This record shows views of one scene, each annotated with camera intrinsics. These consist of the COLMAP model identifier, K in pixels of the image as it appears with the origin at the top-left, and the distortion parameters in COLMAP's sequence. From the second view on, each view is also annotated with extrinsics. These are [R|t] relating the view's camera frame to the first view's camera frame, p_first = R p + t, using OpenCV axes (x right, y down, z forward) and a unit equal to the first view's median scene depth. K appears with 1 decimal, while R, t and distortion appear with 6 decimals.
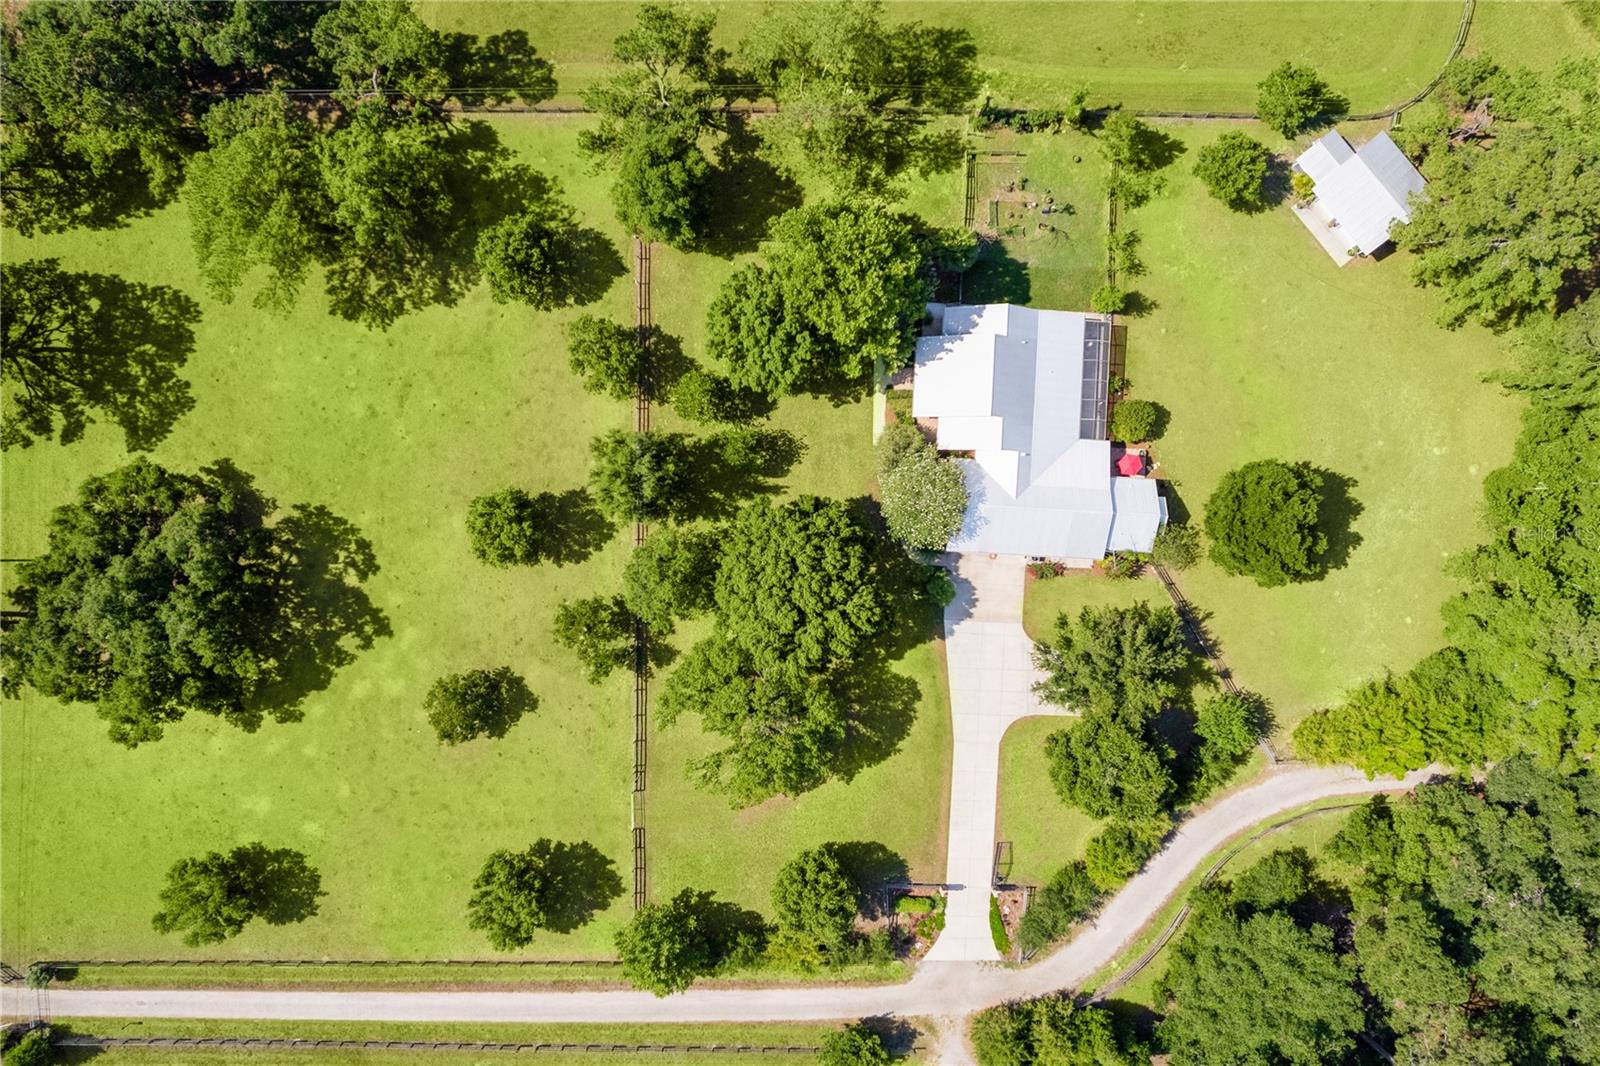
lens RADIAL K [[1214.7, 0, 800.0], [0, 1214.7, 533.0], [0, 0, 1]] dist [-0.043051, 0.000891]
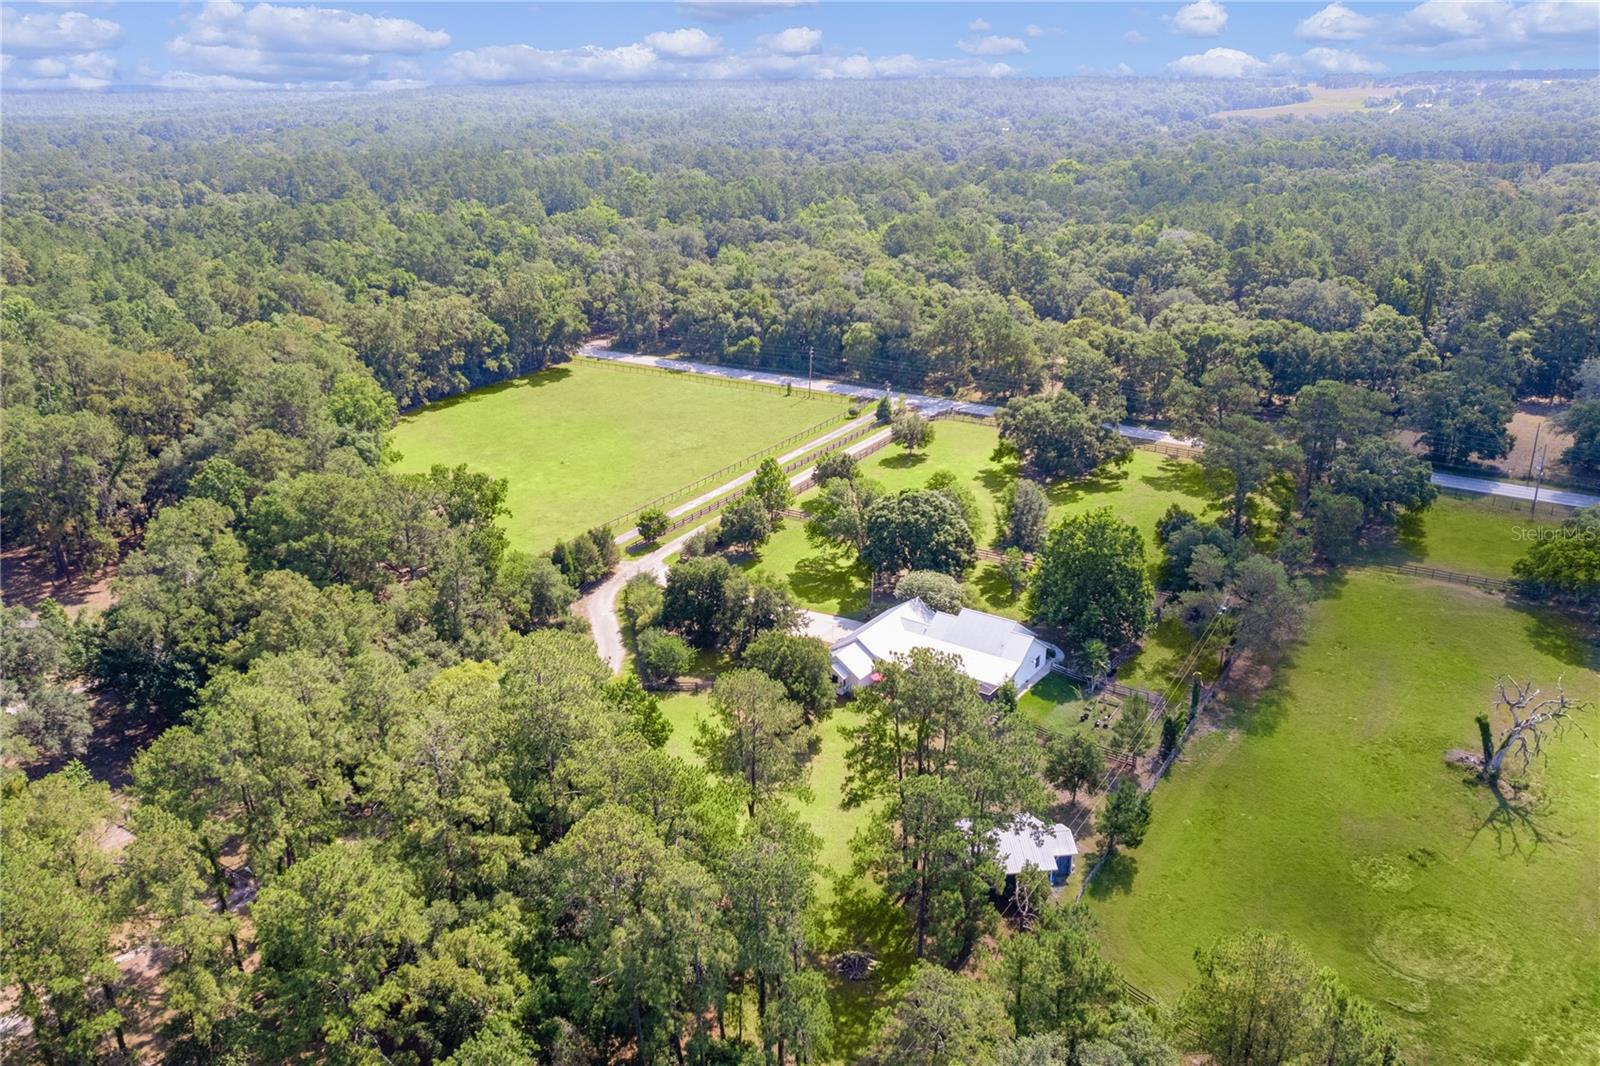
lens RADIAL K [[1214.7, 0, 800.0], [0, 1214.7, 533.0], [0, 0, 1]] dist [-0.043051, 0.000891]
pose [[-0.540921, 0.313554, -0.780441, 1.231828], [-0.840818, -0.178702, 0.510971, -0.598764], [0.020751, 0.932604, 0.360305, 0.390852]]
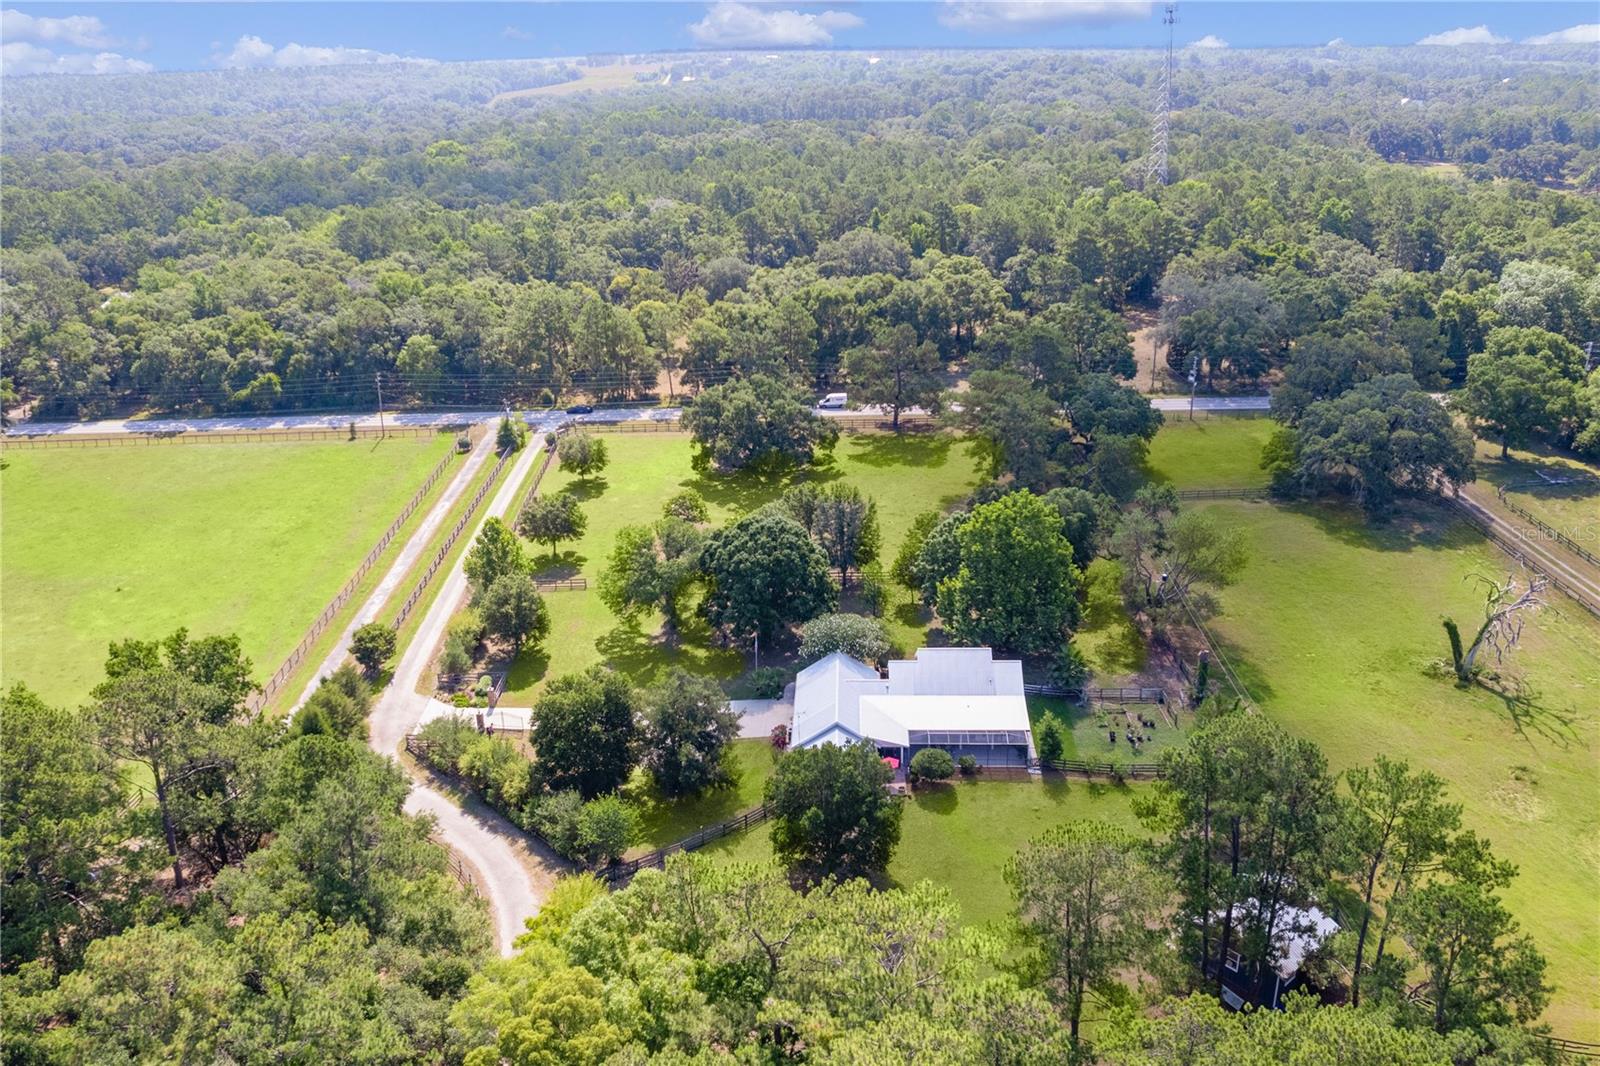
lens RADIAL K [[1214.7, 0, 800.0], [0, 1214.7, 533.0], [0, 0, 1]] dist [-0.043051, 0.000891]
pose [[0.012433, 0.381149, -0.924430, 1.085323], [-0.999583, 0.028841, -0.001552, 0.006782], [0.026070, 0.924063, 0.381349, 0.439148]]
